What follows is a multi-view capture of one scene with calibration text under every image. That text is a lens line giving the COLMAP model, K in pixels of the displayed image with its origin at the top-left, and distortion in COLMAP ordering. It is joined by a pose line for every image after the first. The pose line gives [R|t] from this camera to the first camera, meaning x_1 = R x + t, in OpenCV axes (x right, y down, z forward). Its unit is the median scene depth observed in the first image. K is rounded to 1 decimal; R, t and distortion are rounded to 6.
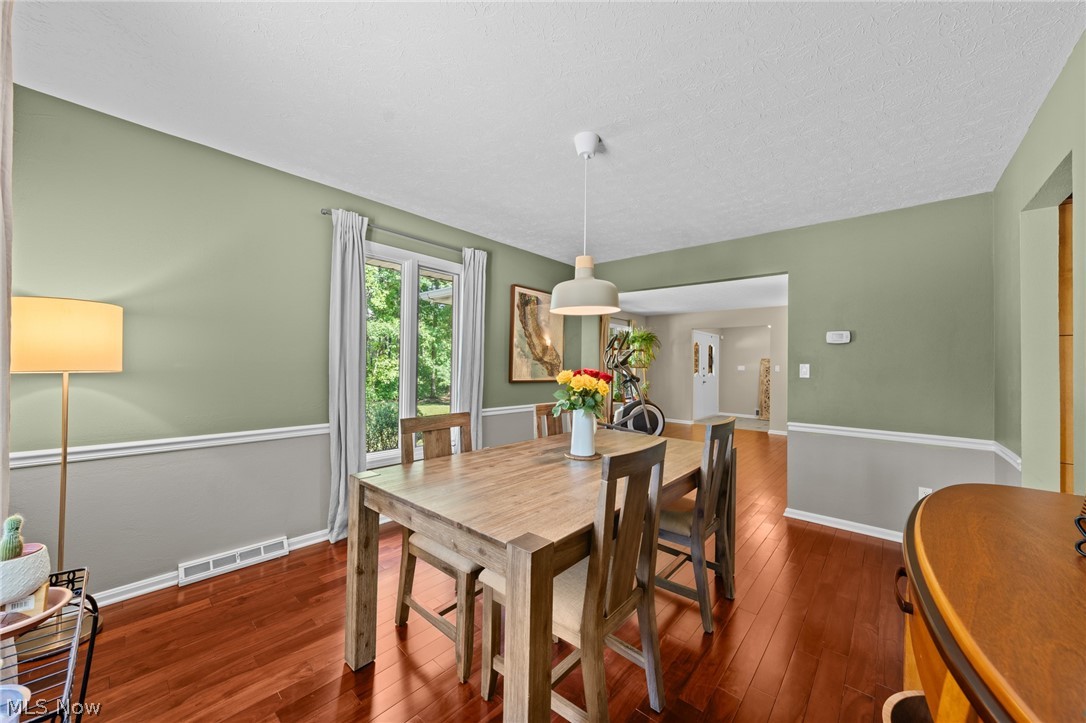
lens RADIAL K [[385.7, 0, 543.0], [0, 385.7, 361.5], [0, 0, 1]] dist [-0.001193, -0.000049]
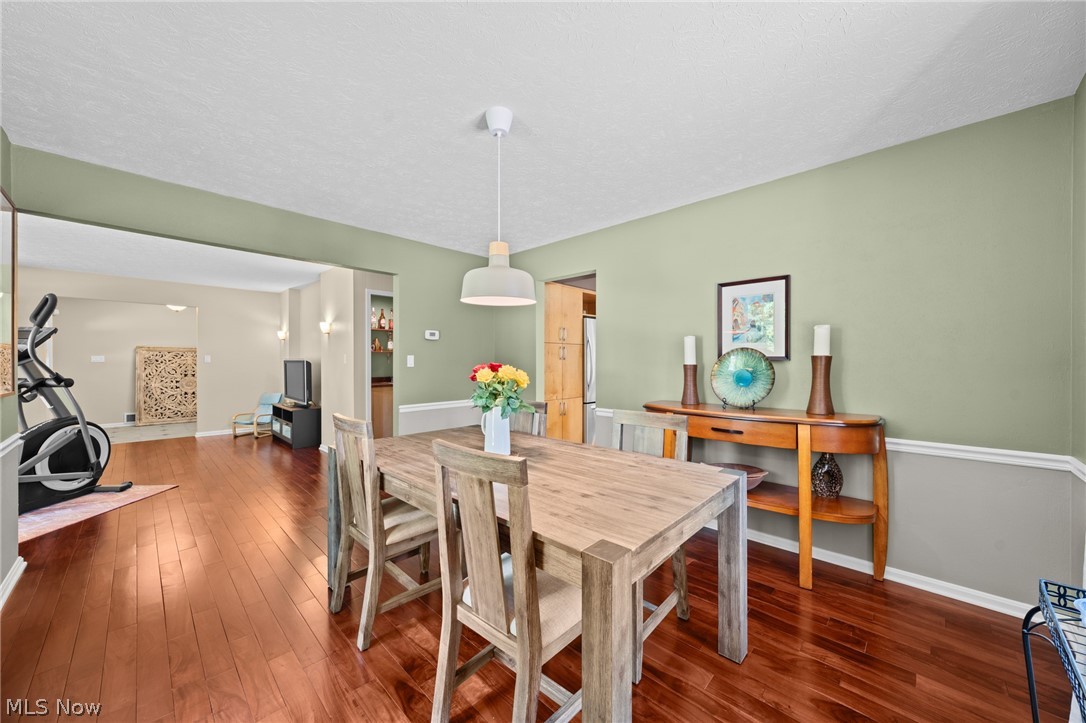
lens RADIAL K [[393.3, 0, 543.0], [0, 393.3, 361.5], [0, 0, 1]] dist [0.001022, 0.000134]
pose [[0.062825, -0.021263, 0.997798, -1.006508], [-0.010275, 0.999706, 0.021950, -0.011736], [-0.997972, -0.011631, 0.062588, 0.994948]]
